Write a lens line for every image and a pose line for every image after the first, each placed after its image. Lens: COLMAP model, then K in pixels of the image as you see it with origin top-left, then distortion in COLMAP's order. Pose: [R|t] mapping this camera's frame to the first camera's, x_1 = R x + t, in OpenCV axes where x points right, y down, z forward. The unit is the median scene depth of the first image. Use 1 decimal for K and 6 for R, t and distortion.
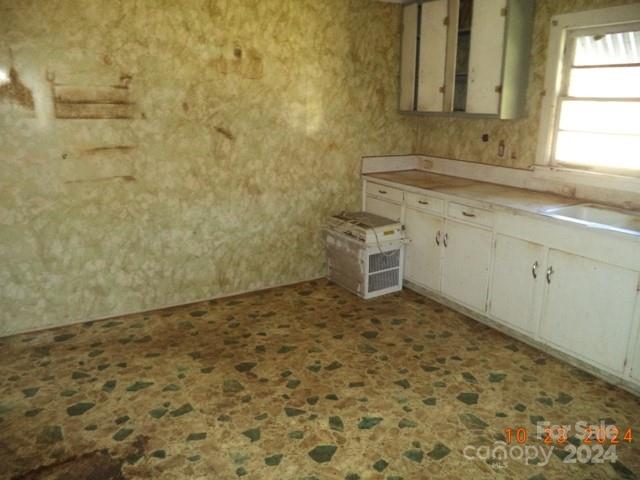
lens RADIAL K [[510.7, 0, 324.9], [0, 510.7, 242.9], [0, 0, 1]] dist [-0.038778, 0.010355]
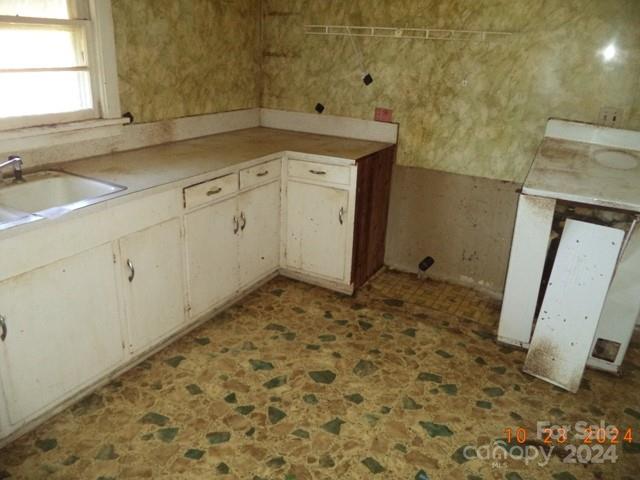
lens RADIAL K [[510.7, 0, 324.2], [0, 510.7, 240.0], [0, 0, 1]] dist [-0.038778, 0.010355]
pose [[-0.498781, -0.334354, 0.799640, -0.177639], [0.182054, 0.861599, 0.473818, -0.233810], [-0.847393, 0.381909, -0.368878, 0.866329]]
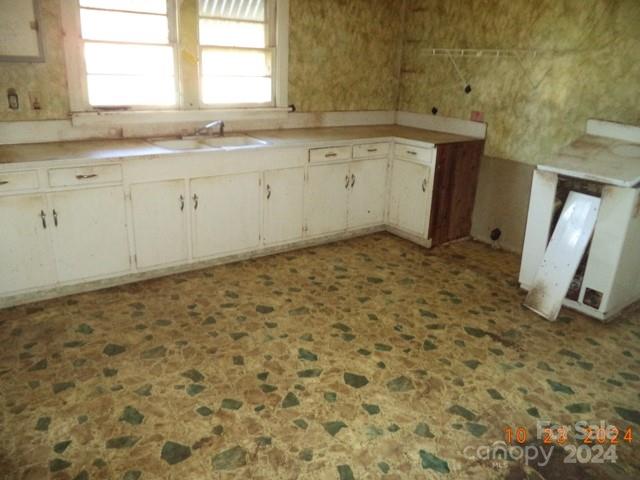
lens RADIAL K [[510.7, 0, 322.4], [0, 510.7, 238.3], [0, 0, 1]] dist [-0.038778, 0.010355]
pose [[-0.081215, -0.333906, 0.939101, -0.697494], [0.223888, 0.912023, 0.343640, -0.195023], [-0.971225, 0.238162, 0.000687, 0.746369]]
